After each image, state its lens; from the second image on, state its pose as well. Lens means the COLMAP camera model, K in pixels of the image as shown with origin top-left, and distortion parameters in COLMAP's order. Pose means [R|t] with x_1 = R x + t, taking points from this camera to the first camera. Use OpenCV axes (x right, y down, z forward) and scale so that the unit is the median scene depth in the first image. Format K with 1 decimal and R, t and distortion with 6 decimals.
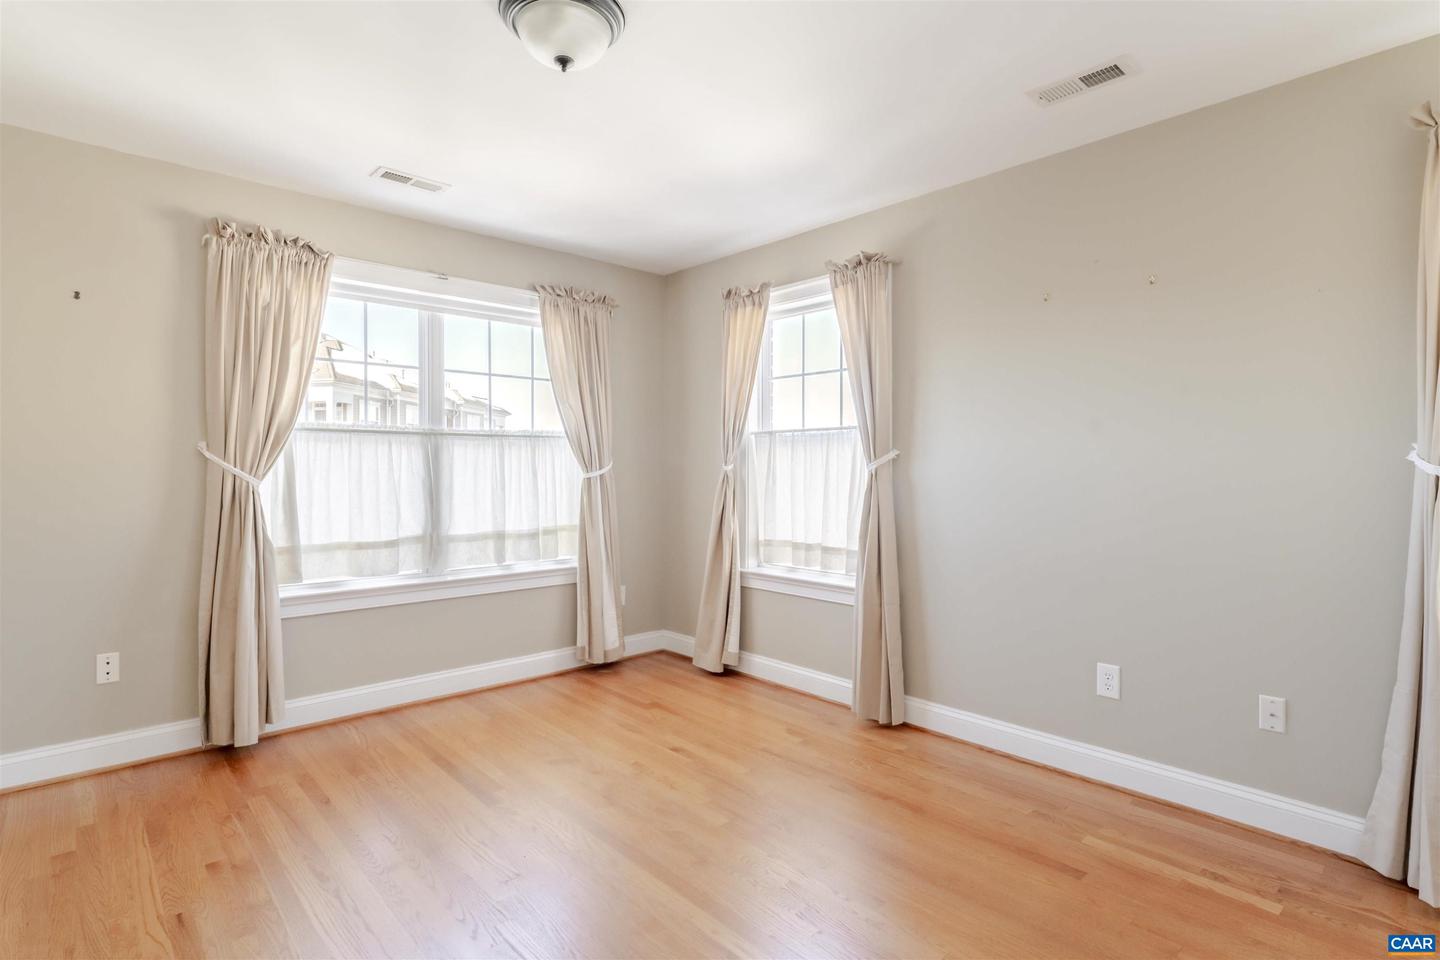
lens RADIAL K [[727.6, 0, 714.4], [0, 727.6, 473.0], [0, 0, 1]] dist [0.000082, 0.000293]
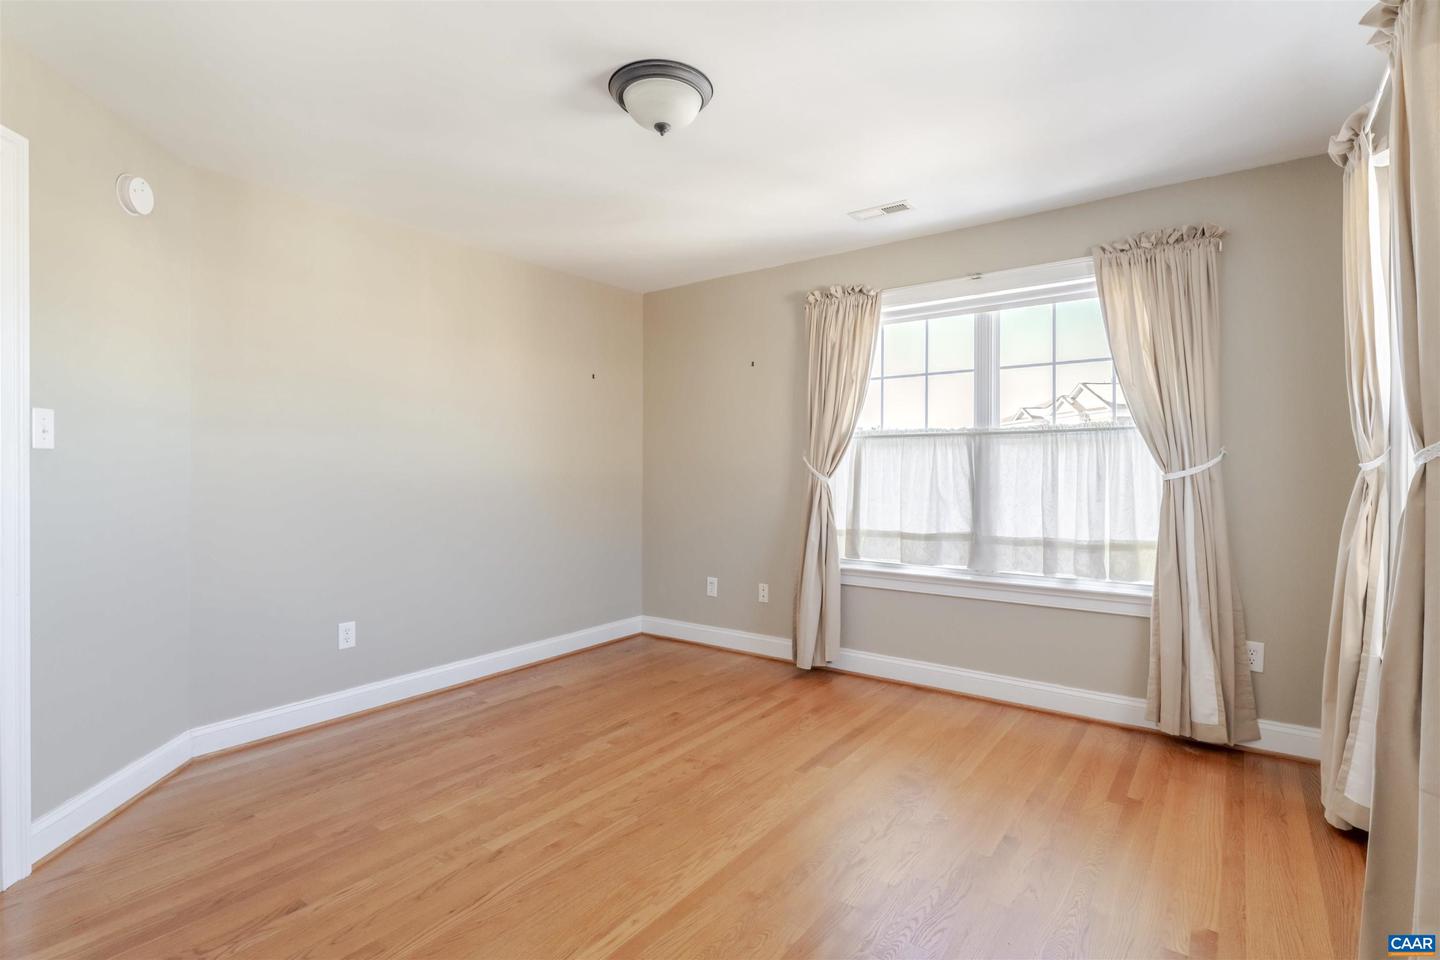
lens RADIAL K [[694.8, 0, 718.8], [0, 694.8, 470.5], [0, 0, 1]] dist [0.000669, -0.000032]
pose [[0.188352, 0.002639, -0.982098, 0.500534], [-0.004286, 0.999989, 0.001865, -0.003381], [0.982092, 0.003858, 0.188361, 0.473986]]
